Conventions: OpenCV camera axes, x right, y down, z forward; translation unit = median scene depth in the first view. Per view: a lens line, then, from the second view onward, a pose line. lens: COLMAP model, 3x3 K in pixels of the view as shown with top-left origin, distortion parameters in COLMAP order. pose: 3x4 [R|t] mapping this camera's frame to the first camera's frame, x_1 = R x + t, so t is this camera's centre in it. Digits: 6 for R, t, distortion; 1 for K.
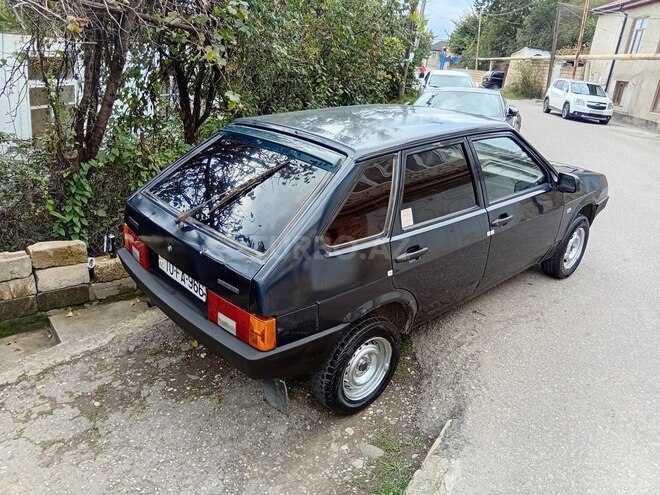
lens RADIAL K [[514.5, 0, 330.0], [0, 514.5, 247.5], [0, 0, 1]] dist [0.031224, -0.090140]
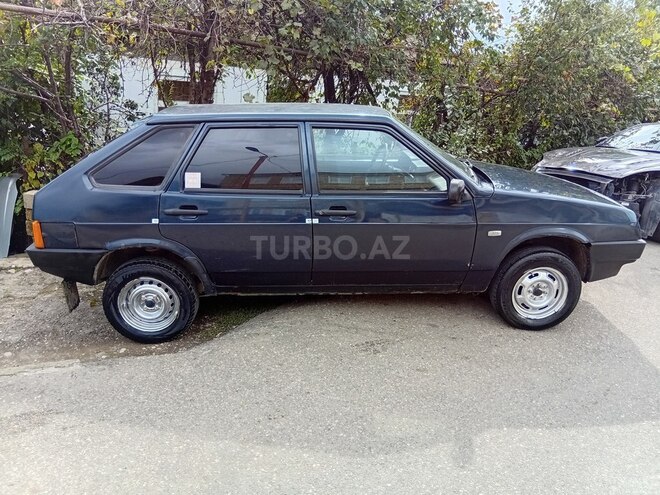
lens RADIAL K [[512.6, 0, 330.0], [0, 512.6, 247.5], [0, 0, 1]] dist [0.053736, -0.107709]
pose [[0.779422, 0.175227, -0.601496, 0.718614], [-0.229291, 0.973263, -0.013586, 0.020124], [0.583033, 0.148507, 0.798760, 0.197617]]
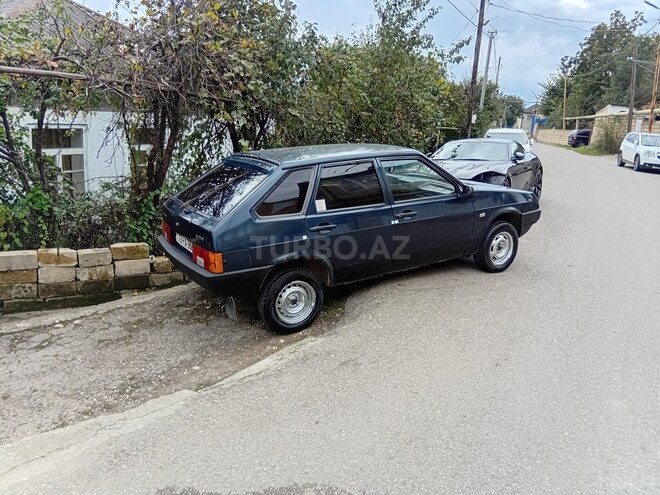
lens RADIAL K [[512.6, 0, 330.0], [0, 512.6, 247.5], [0, 0, 1]] dist [0.053736, -0.107709]
pose [[0.983428, -0.004426, -0.181247, 0.305194], [-0.018237, 0.992217, -0.123179, 0.174460], [0.180381, 0.124443, 0.975693, -0.340064]]
